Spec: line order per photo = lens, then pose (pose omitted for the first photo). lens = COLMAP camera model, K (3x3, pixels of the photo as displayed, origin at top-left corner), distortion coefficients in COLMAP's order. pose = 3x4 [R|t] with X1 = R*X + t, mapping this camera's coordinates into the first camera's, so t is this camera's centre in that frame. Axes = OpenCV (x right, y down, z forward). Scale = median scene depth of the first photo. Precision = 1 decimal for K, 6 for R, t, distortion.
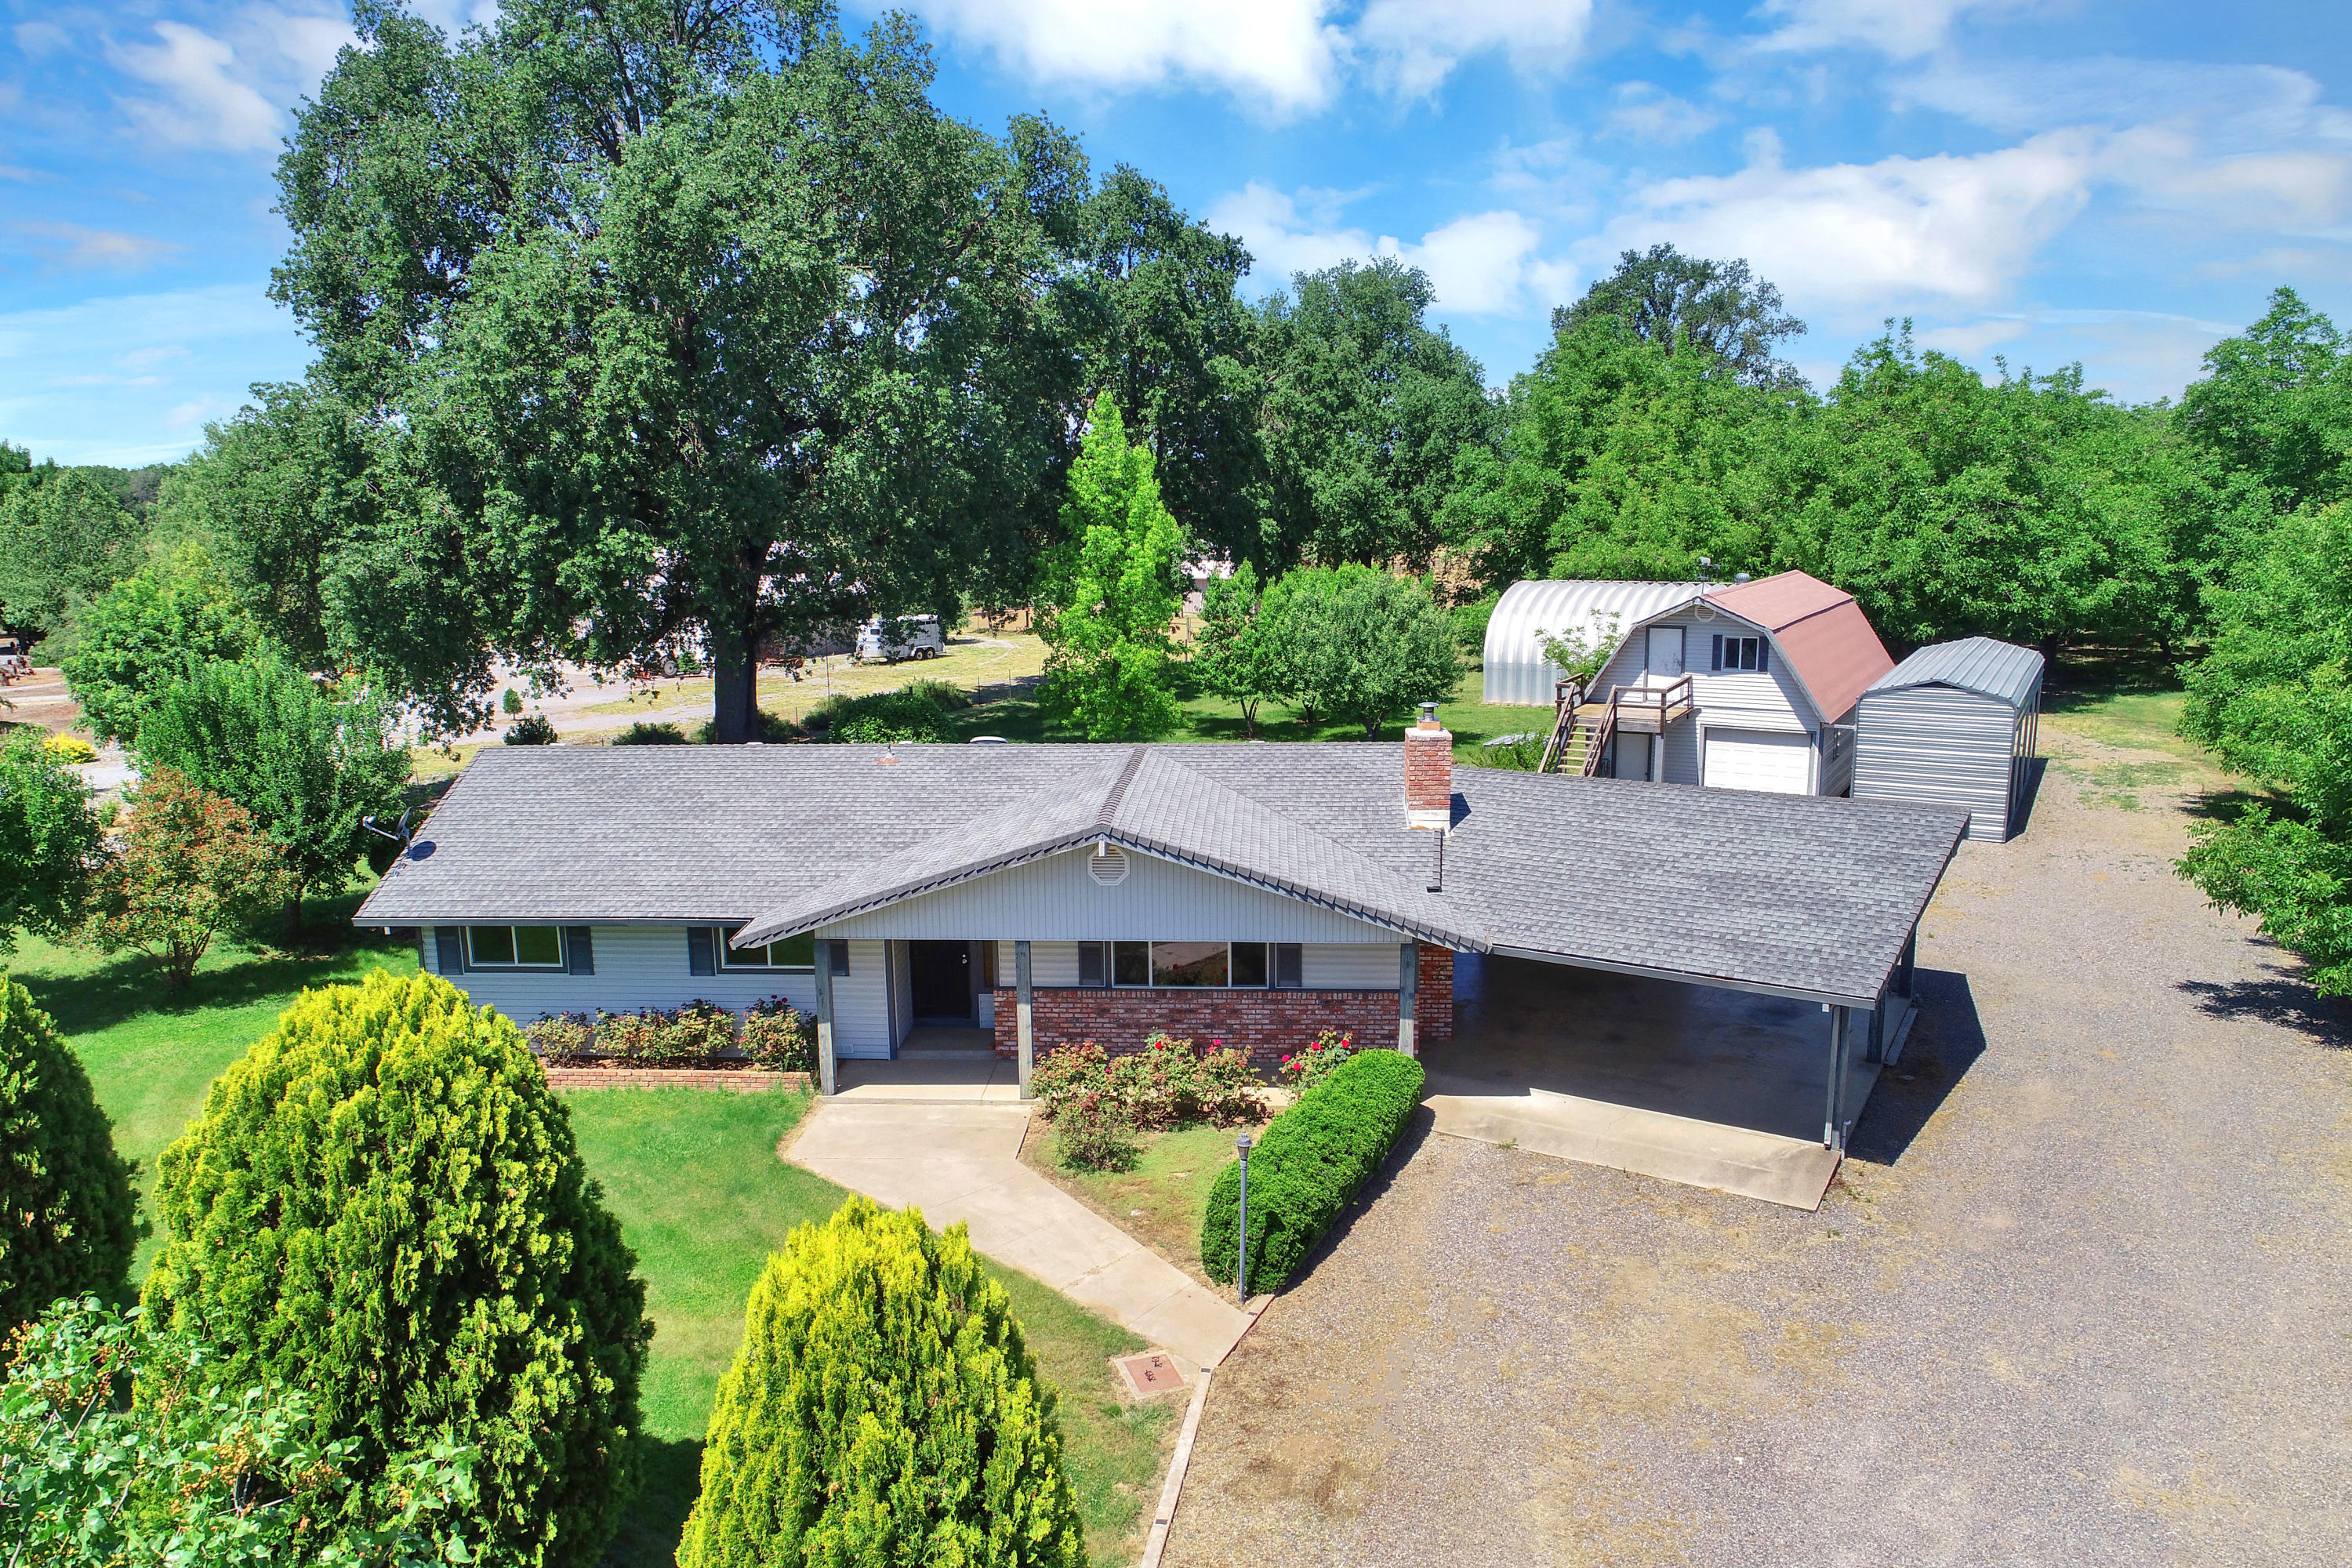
lens RADIAL K [[1685.9, 0, 1178.9], [0, 1685.9, 782.9], [0, 0, 1]] dist [0.012297, -0.007867]
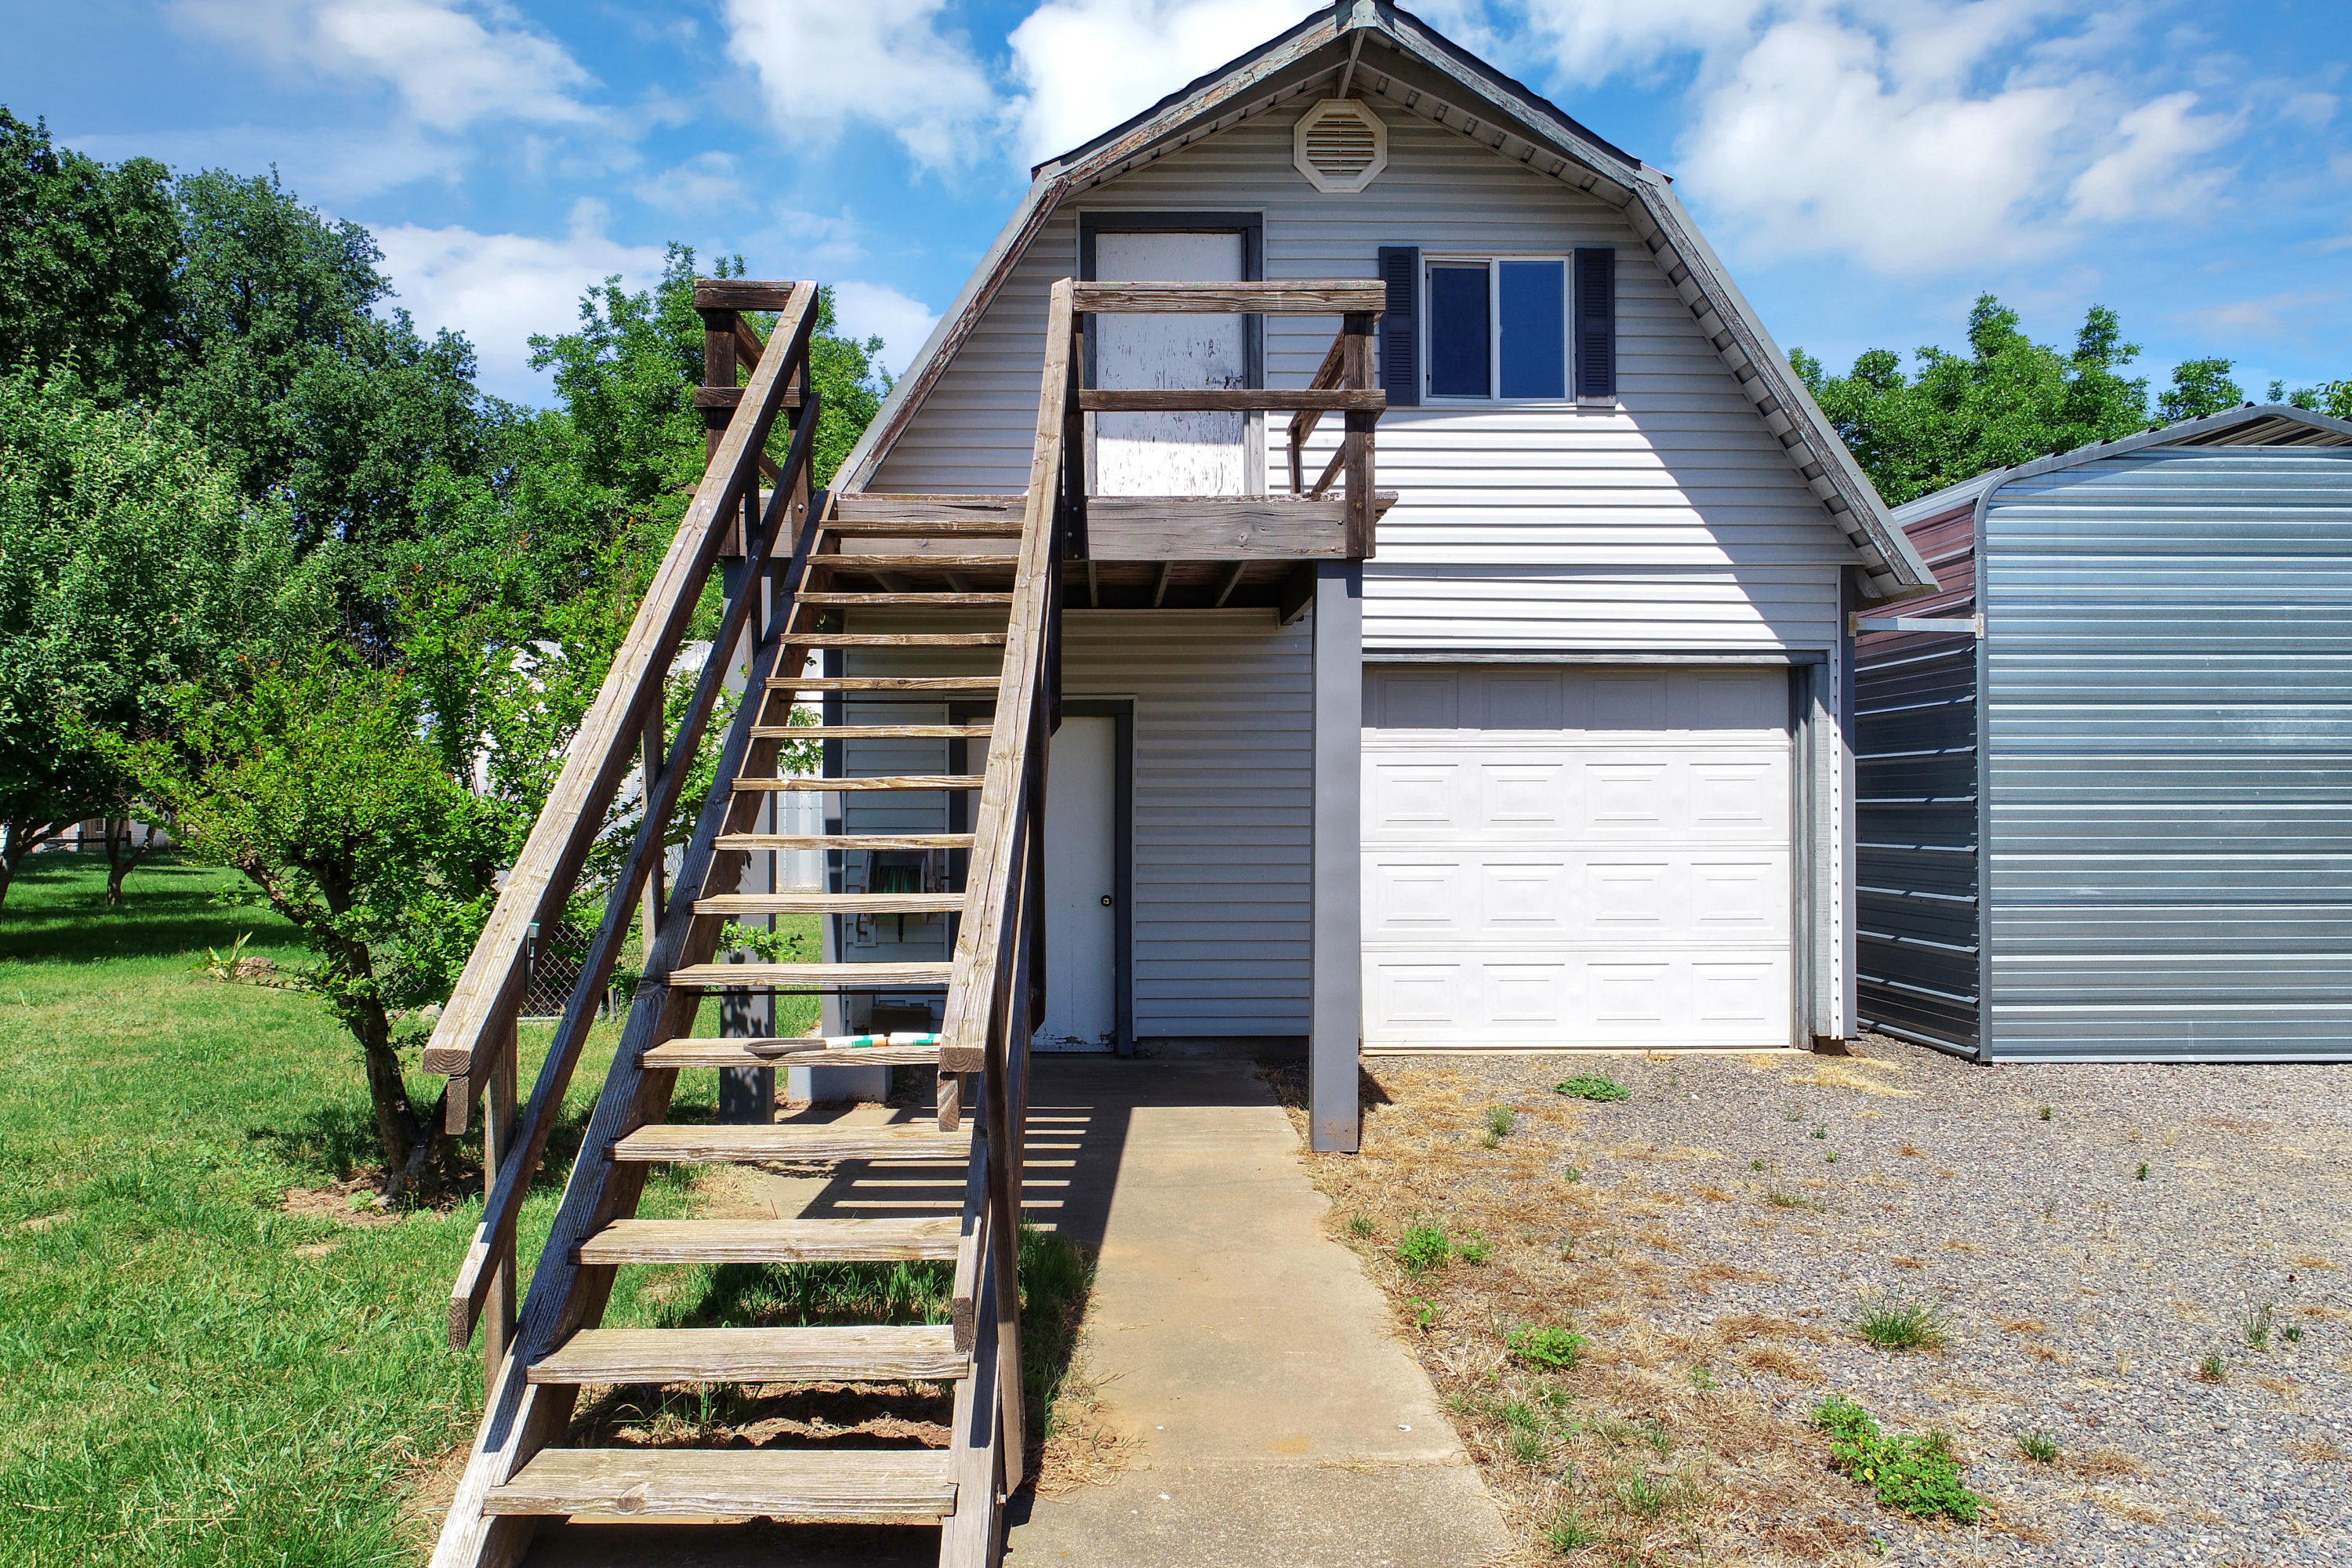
lens RADIAL K [[1685.9, 0, 1168.8], [0, 1685.9, 775.7], [0, 0, 1]] dist [0.012297, -0.007867]
pose [[0.859036, 0.002034, 0.511911, 0.101382], [0.096874, 0.981277, -0.166465, 0.008911], [-0.502665, 0.192590, 0.842756, 0.478127]]
